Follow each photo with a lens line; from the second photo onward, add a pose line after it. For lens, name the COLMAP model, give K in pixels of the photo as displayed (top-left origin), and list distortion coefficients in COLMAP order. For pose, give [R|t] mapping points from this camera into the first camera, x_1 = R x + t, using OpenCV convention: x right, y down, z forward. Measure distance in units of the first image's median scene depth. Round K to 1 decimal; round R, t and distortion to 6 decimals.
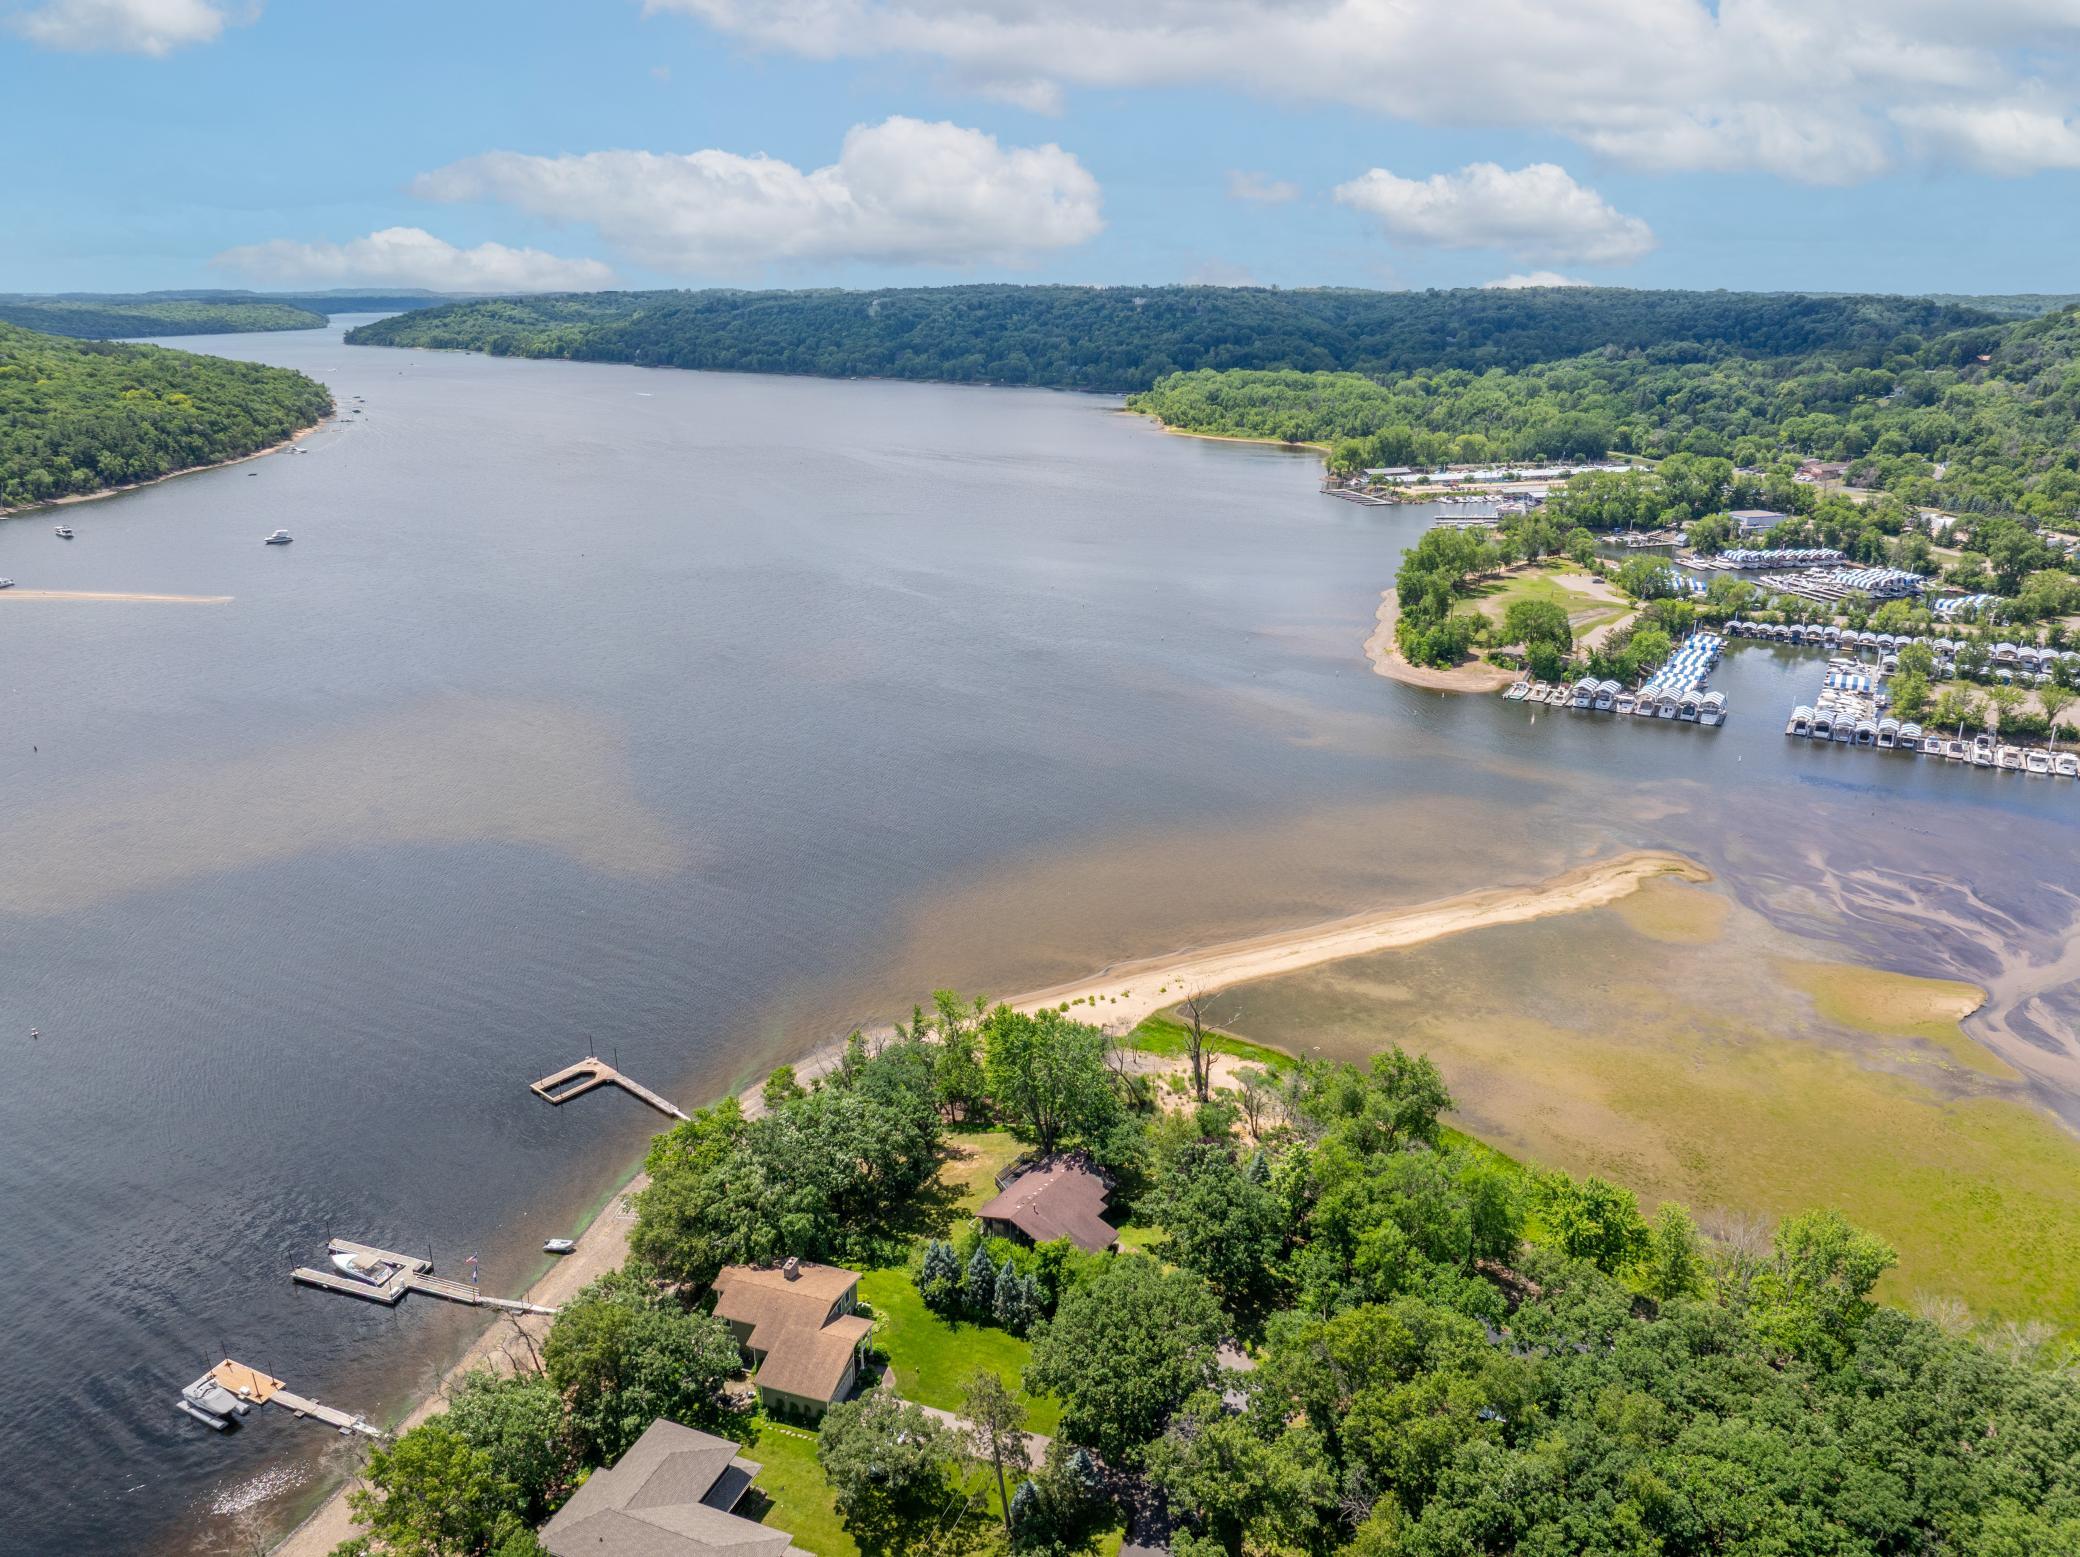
lens RADIAL K [[1460.4, 0, 1039.4], [0, 1460.4, 782.3], [0, 0, 1]] dist [-0.046995, 0.019509]
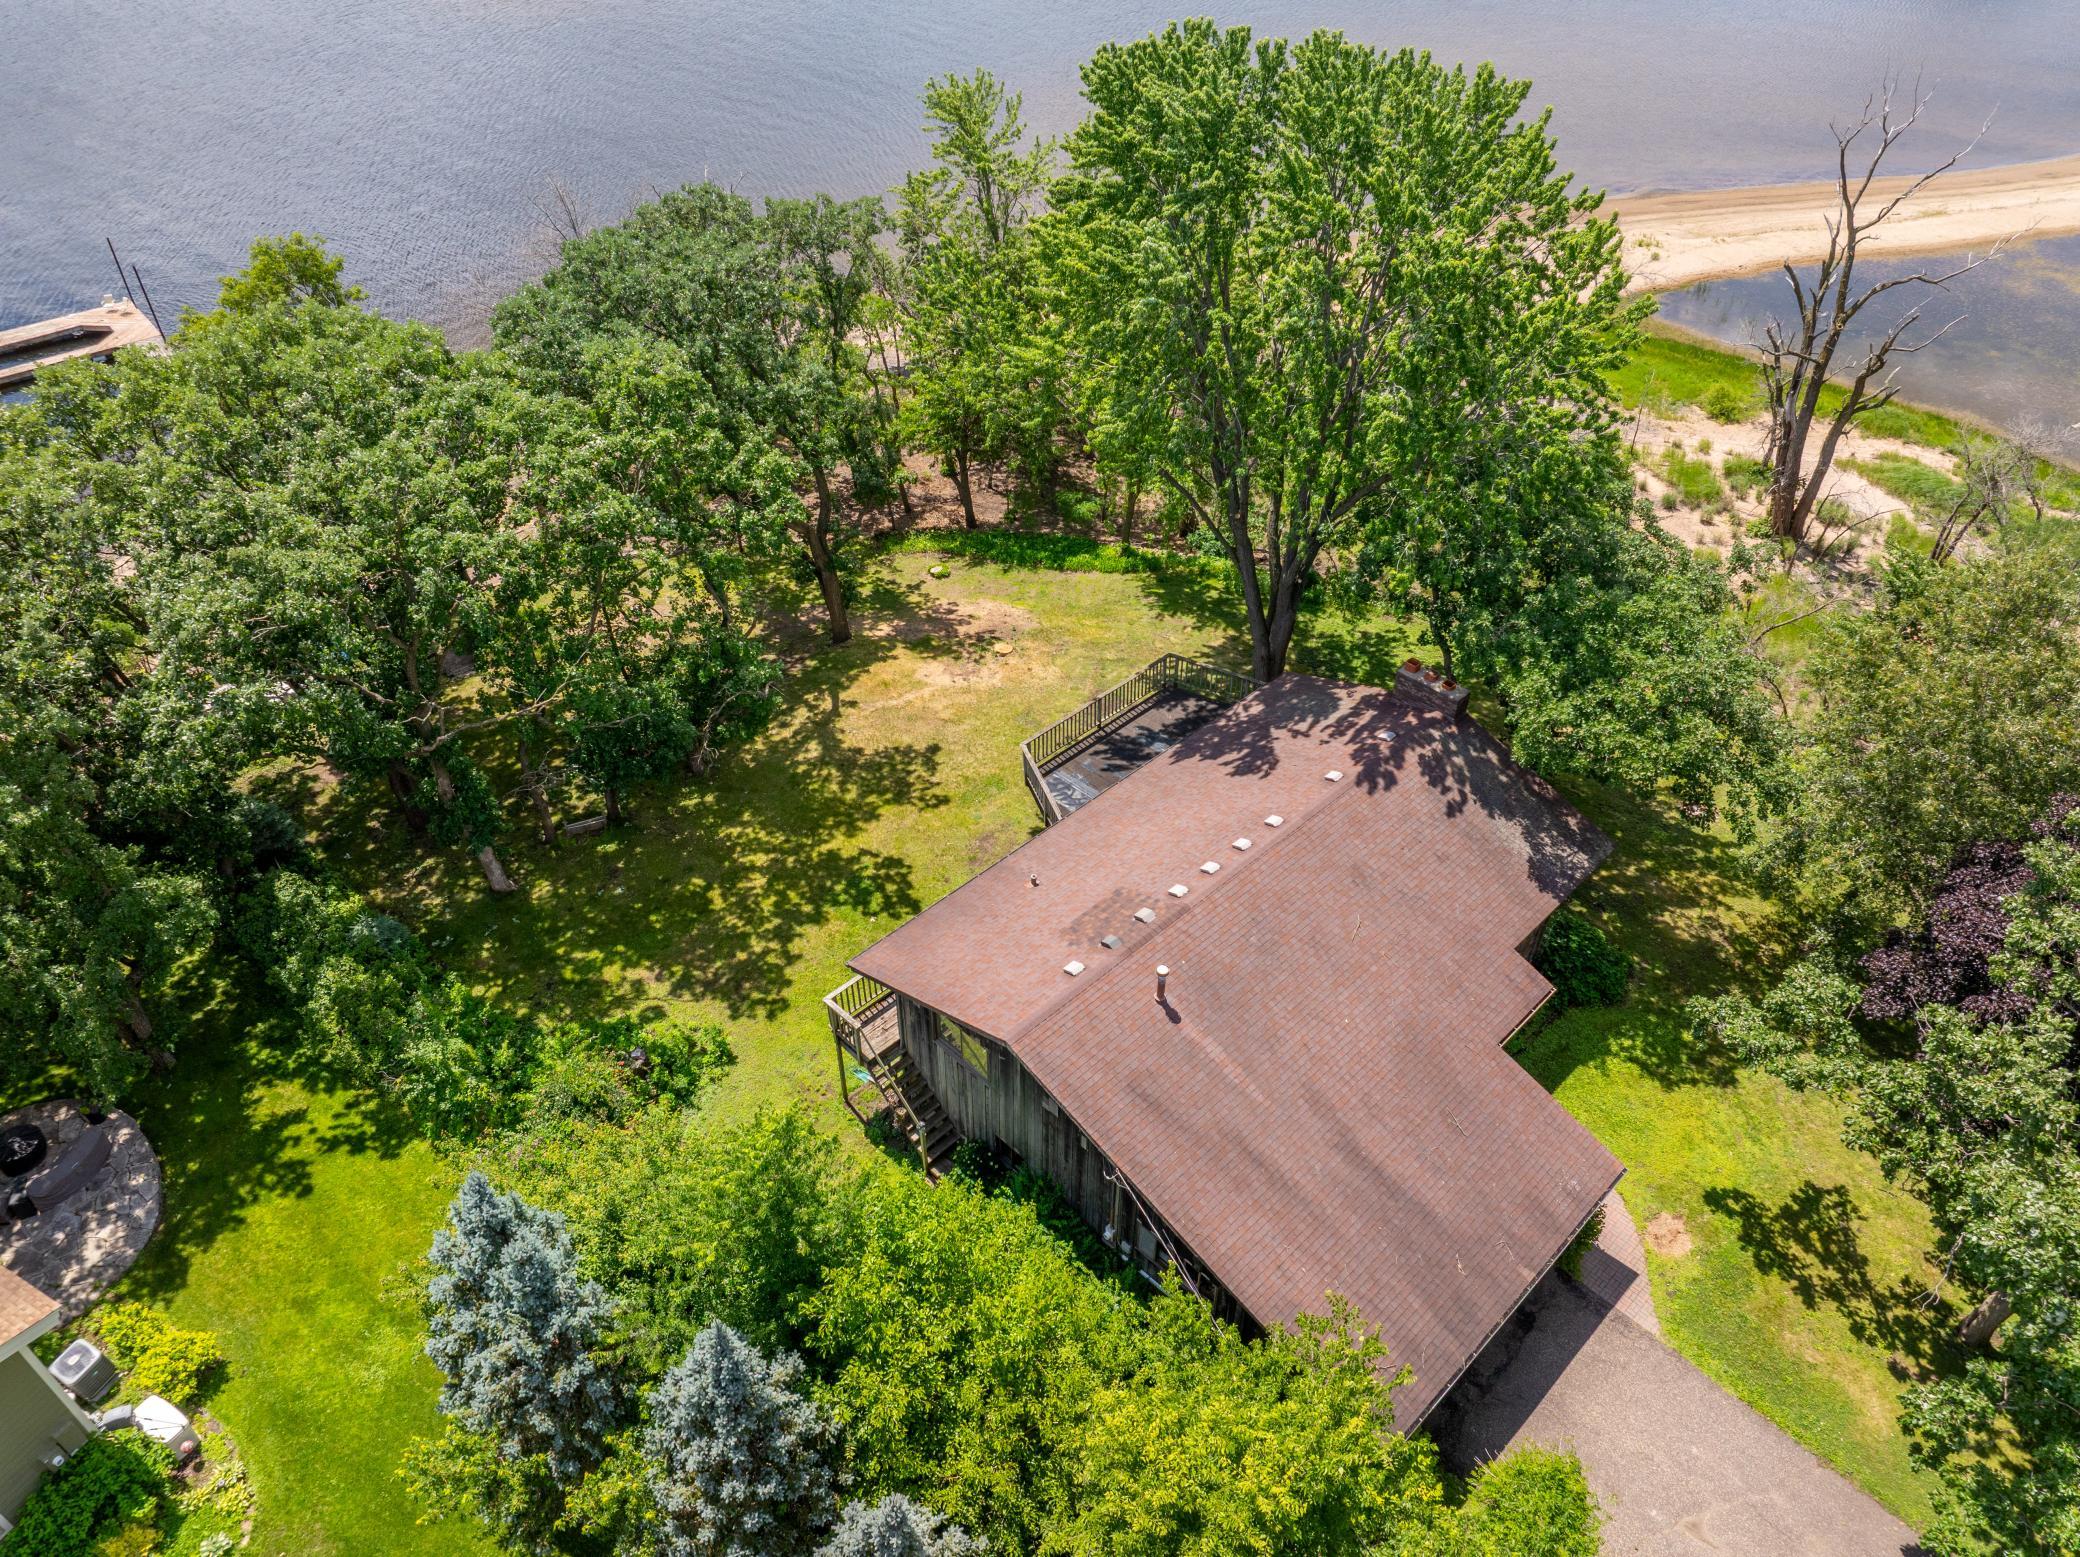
lens RADIAL K [[1460.4, 0, 1044.1], [0, 1460.4, 768.6], [0, 0, 1]] dist [-0.046995, 0.019509]
pose [[0.985581, 0.108595, -0.129758, 0.001792], [-0.056181, 0.933391, 0.354435, 0.119720], [0.159605, -0.342034, 0.926034, 0.489807]]
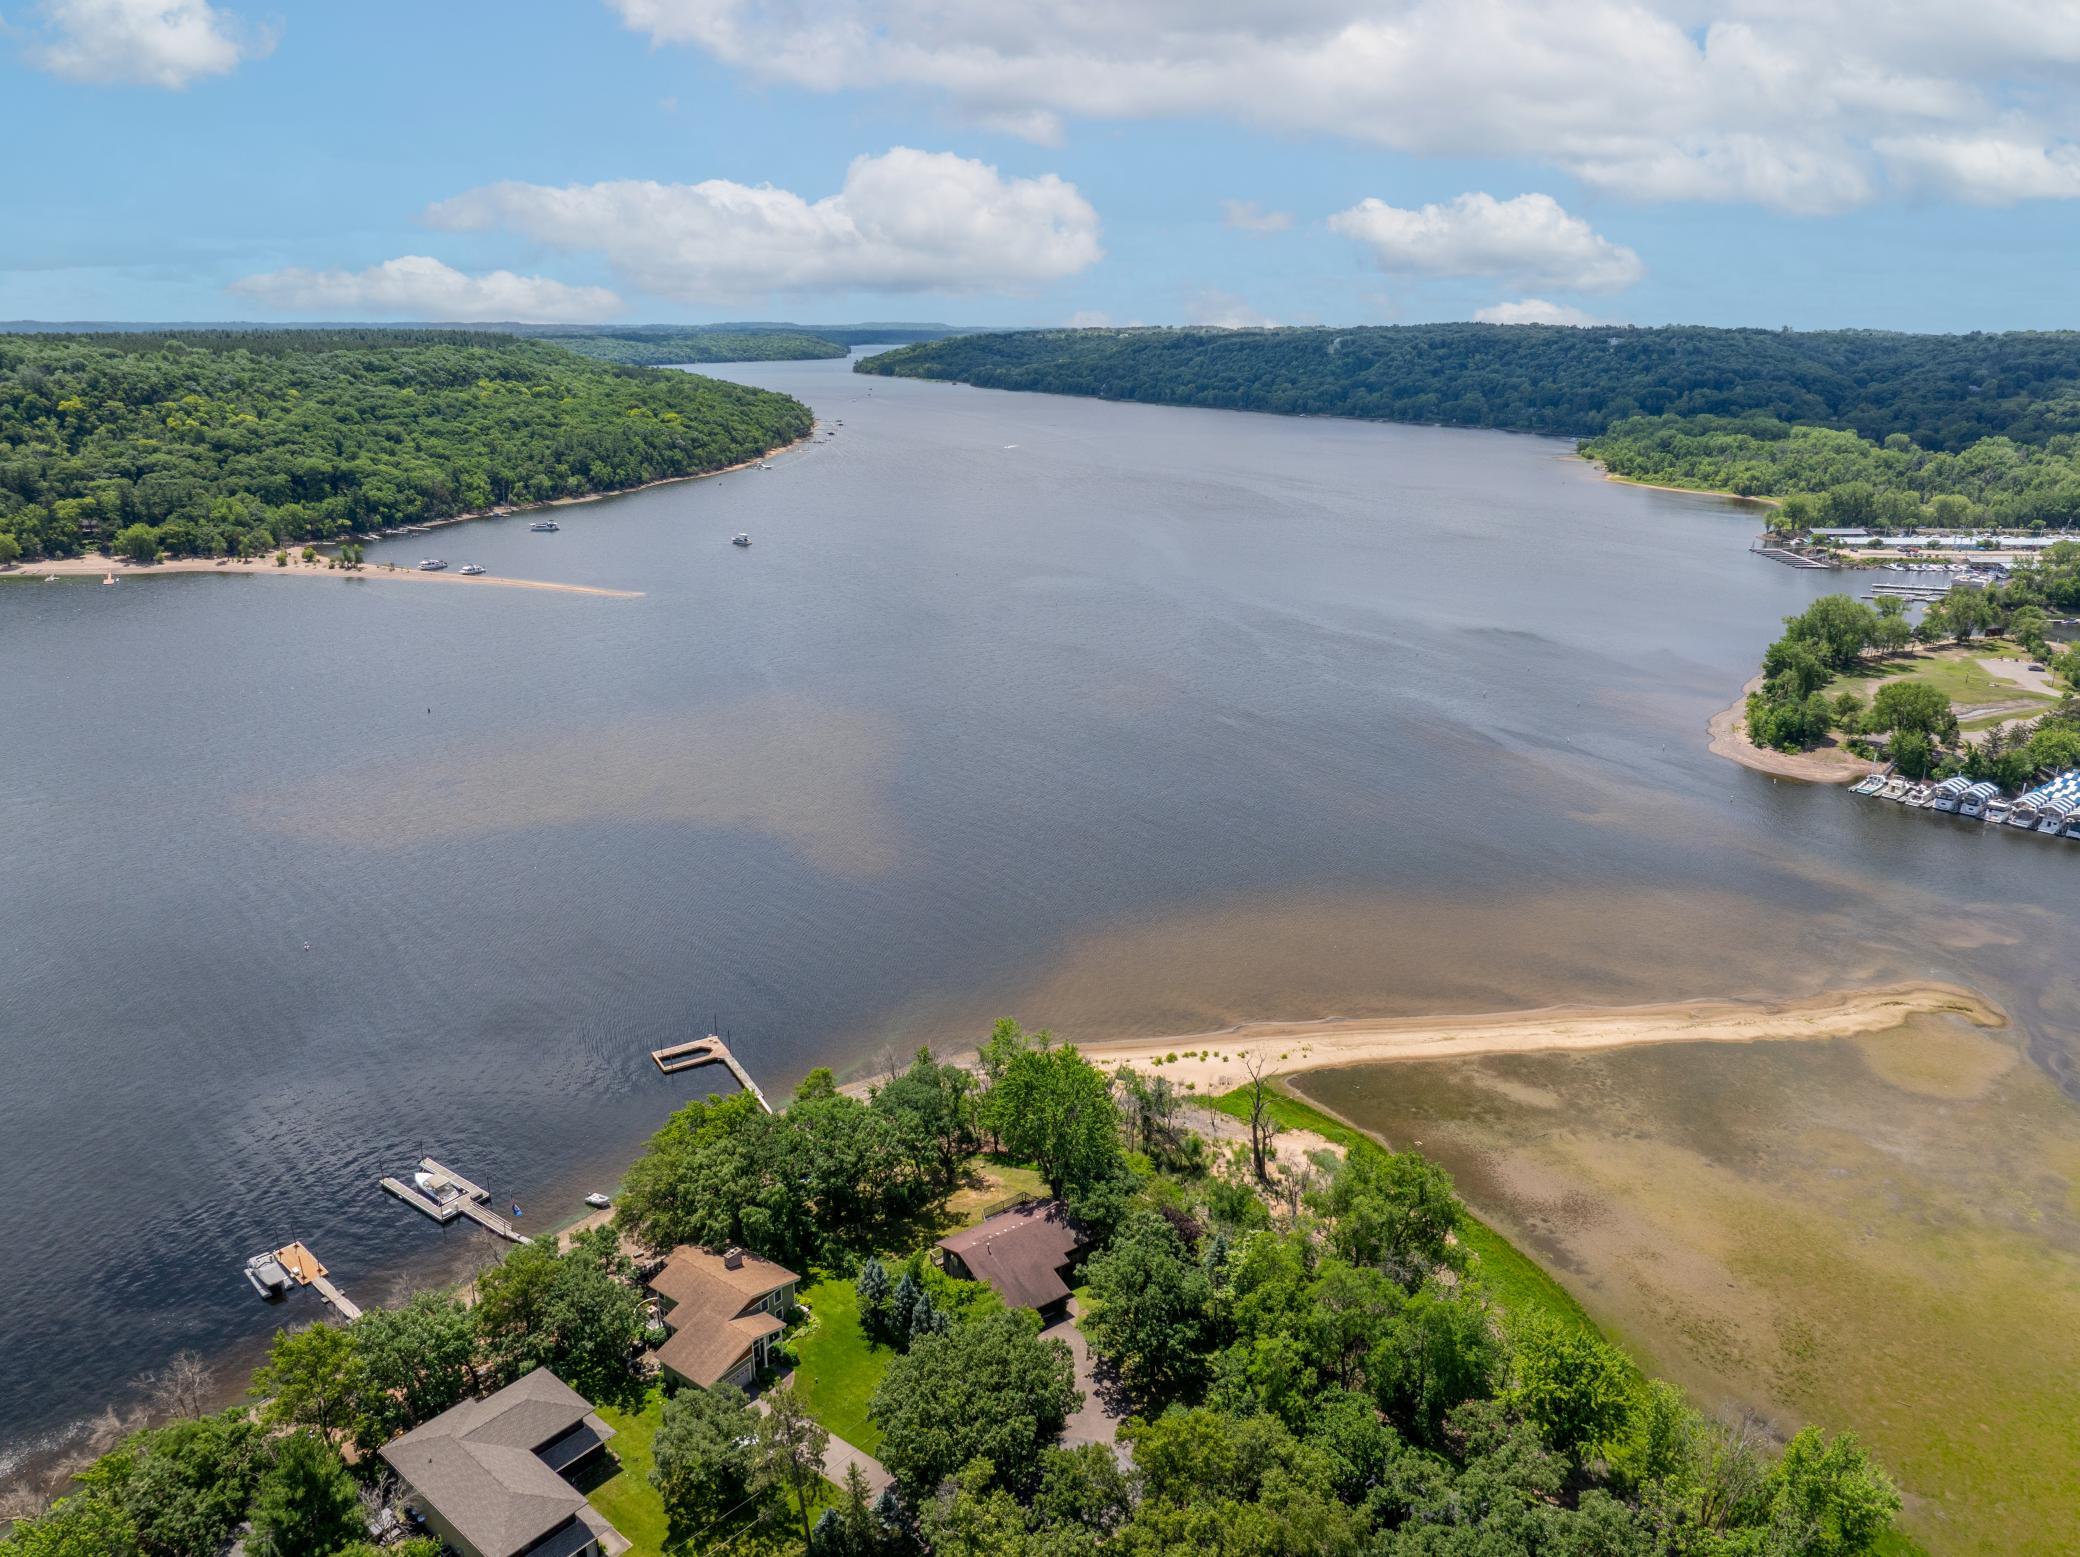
lens RADIAL K [[1460.4, 0, 1040.6], [0, 1460.4, 782.5], [0, 0, 1]] dist [-0.046995, 0.019509]
pose [[0.948049, 0.095412, -0.303480, 0.173918], [-0.102473, 0.994708, -0.007389, -0.009889], [0.301169, 0.038103, 0.952809, 0.034940]]
